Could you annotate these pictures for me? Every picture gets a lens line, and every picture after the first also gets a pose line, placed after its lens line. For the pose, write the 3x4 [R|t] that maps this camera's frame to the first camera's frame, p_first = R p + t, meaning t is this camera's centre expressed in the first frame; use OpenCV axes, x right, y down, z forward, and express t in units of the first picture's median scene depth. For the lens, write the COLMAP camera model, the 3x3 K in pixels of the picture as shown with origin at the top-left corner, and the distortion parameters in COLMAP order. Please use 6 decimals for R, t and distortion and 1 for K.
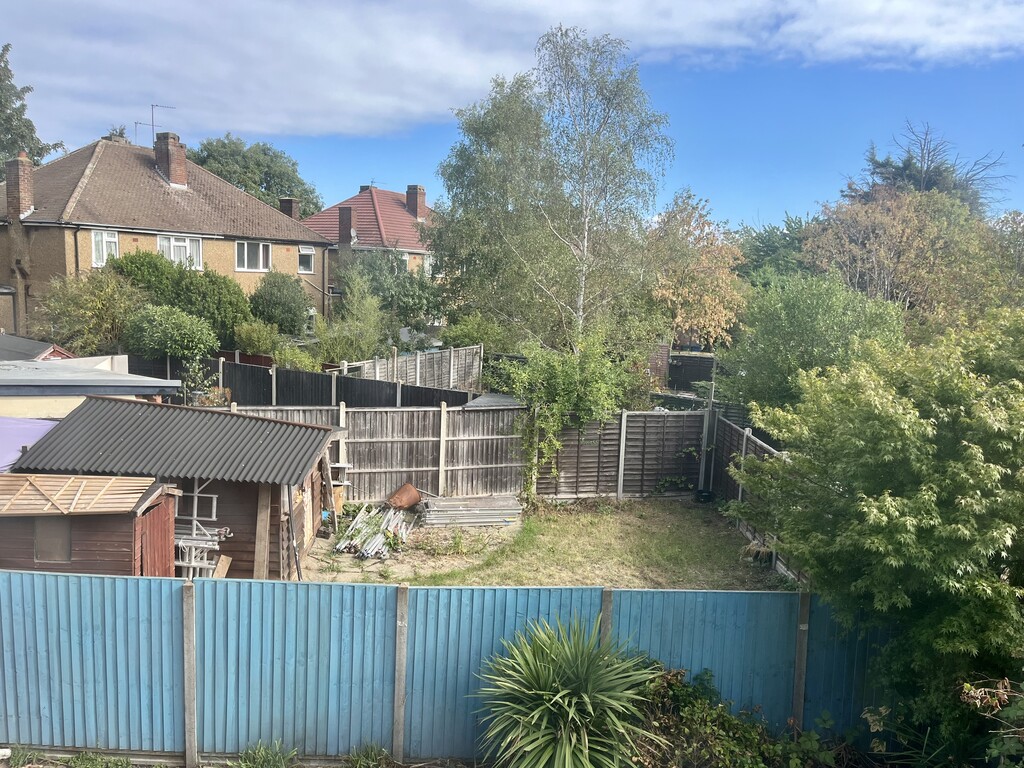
lens RADIAL K [[781.1, 0, 509.4], [0, 781.1, 387.4], [0, 0, 1]] dist [0.034259, -0.006655]
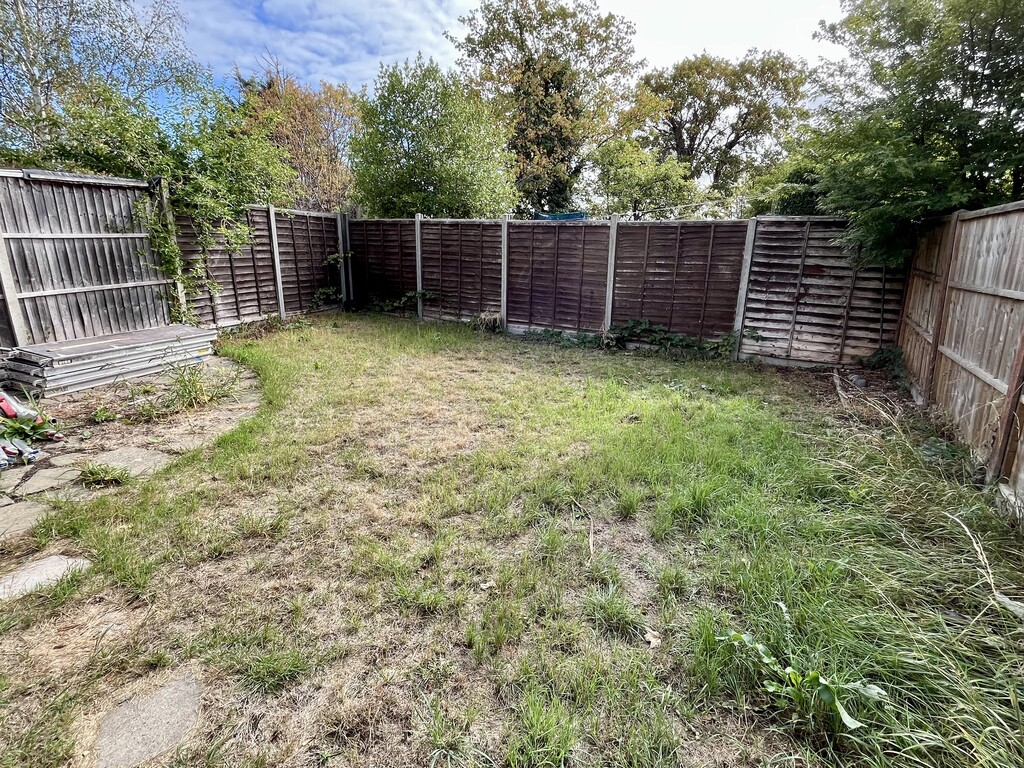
lens RADIAL K [[502.1, 0, 512.6], [0, 502.1, 387.3], [0, 0, 1]] dist [-0.005244, 0.000923]
pose [[0.529061, -0.262034, 0.807114, -0.189719], [0.119647, 0.964663, 0.234755, 0.122033], [-0.840106, -0.027631, 0.541717, 0.528064]]
